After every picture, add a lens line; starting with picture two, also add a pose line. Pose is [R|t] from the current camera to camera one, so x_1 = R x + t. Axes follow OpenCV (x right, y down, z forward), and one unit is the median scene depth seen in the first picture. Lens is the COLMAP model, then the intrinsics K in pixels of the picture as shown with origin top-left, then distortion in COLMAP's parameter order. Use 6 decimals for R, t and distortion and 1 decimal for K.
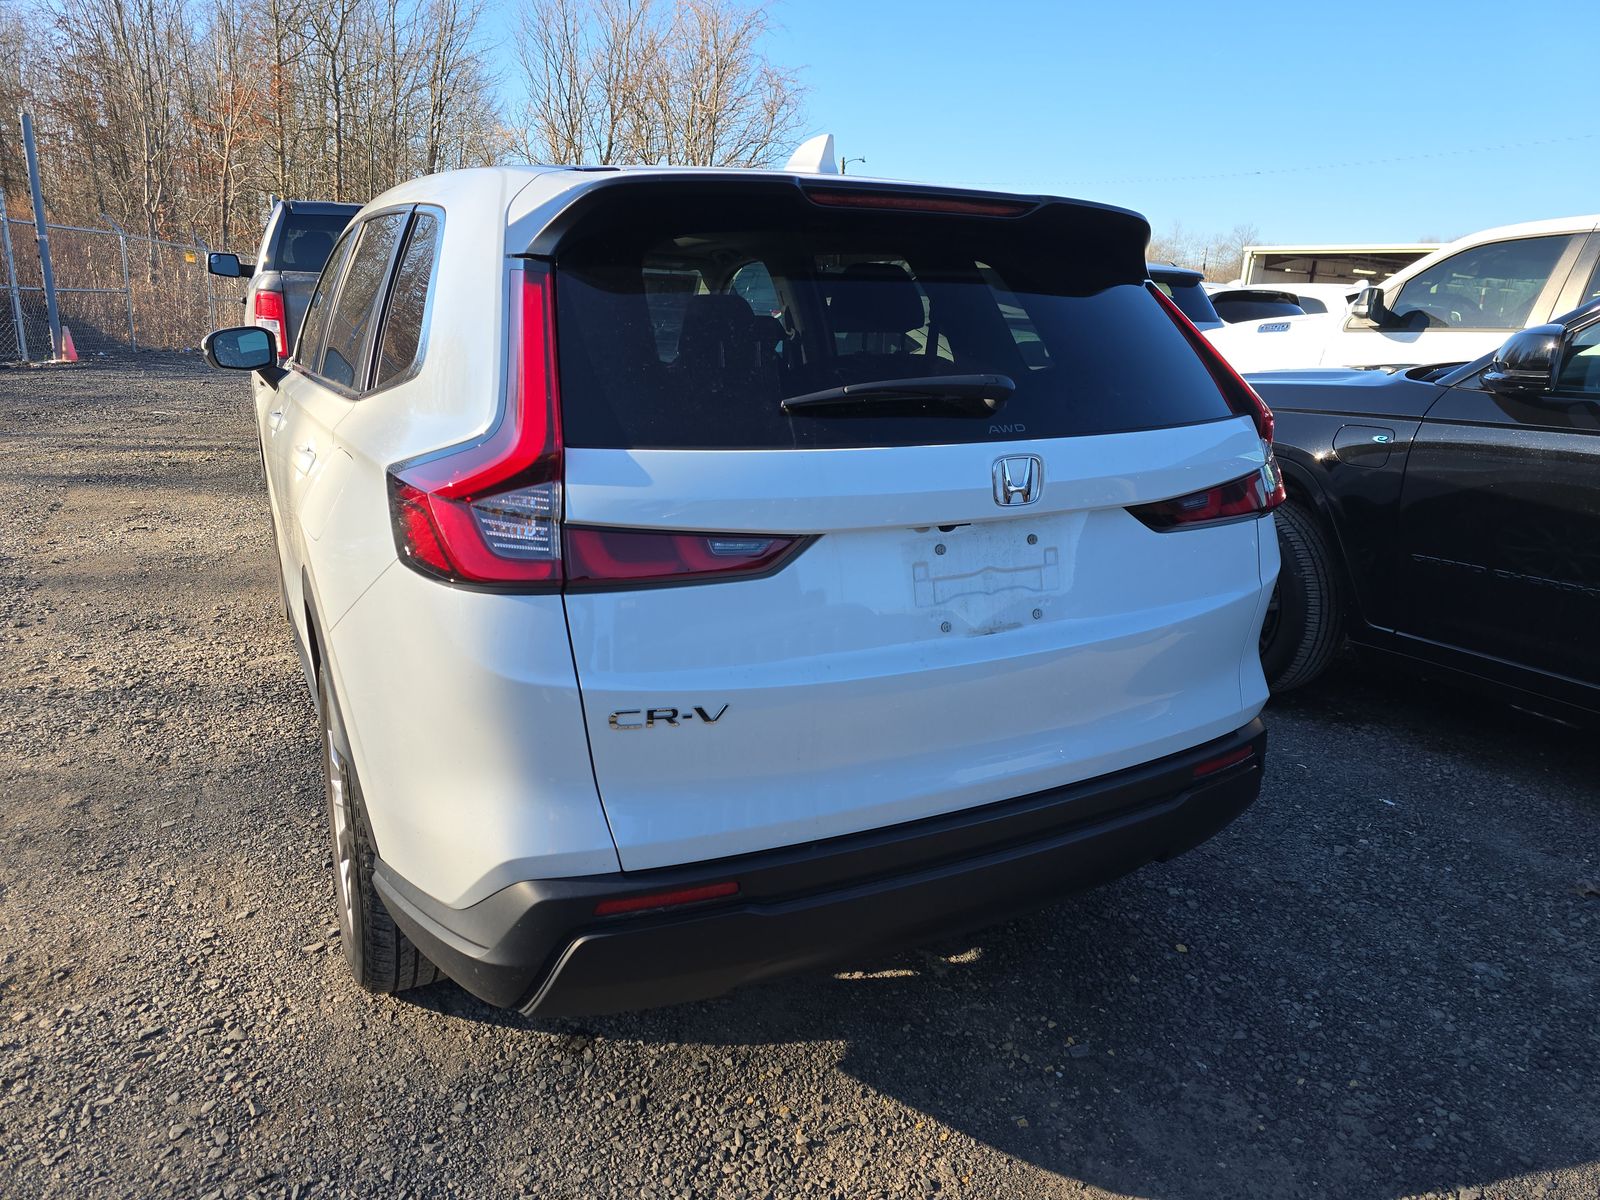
lens RADIAL K [[1091.7, 0, 812.3], [0, 1091.7, 632.6], [0, 0, 1]] dist [0.040807, -0.029991]
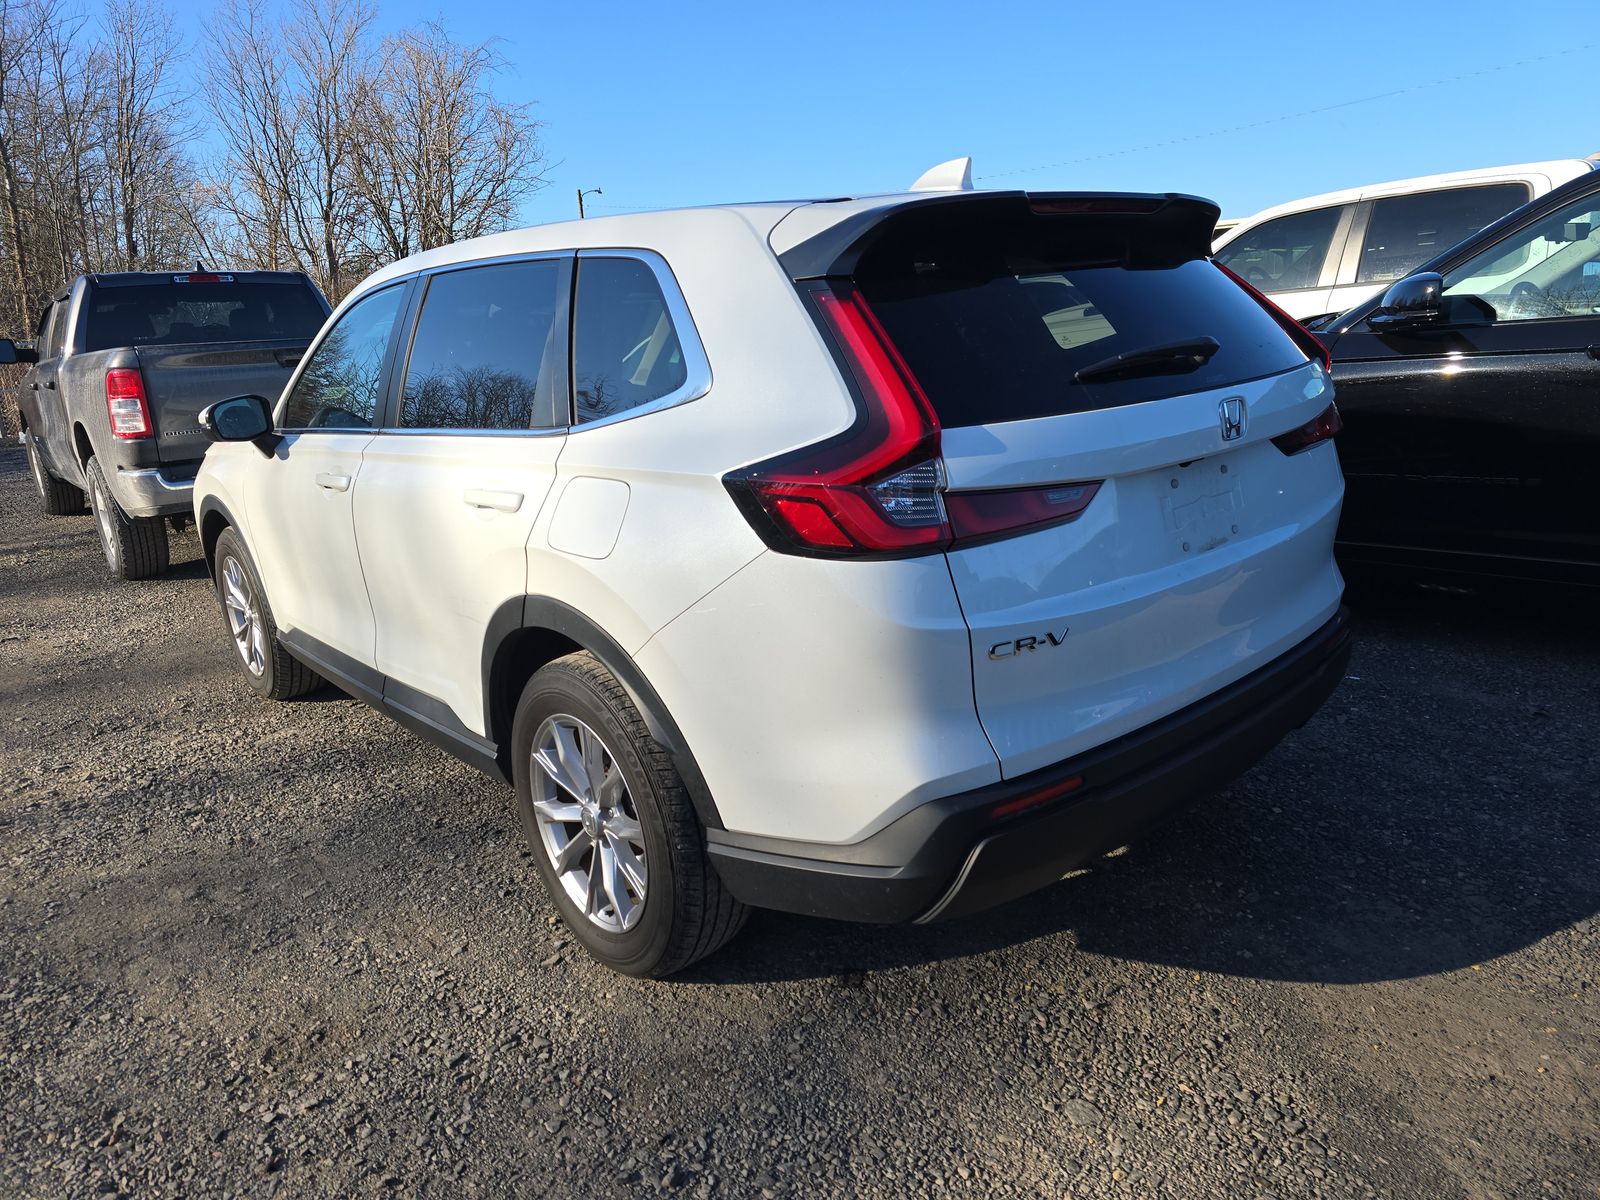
lens RADIAL K [[1091.2, 0, 797.9], [0, 1091.2, 642.4], [0, 0, 1]] dist [0.052857, -0.046597]
pose [[0.967072, -0.155106, 0.201777, -0.460456], [0.157677, 0.987485, 0.003367, 0.023484], [-0.199774, 0.028559, 0.979426, -0.094504]]
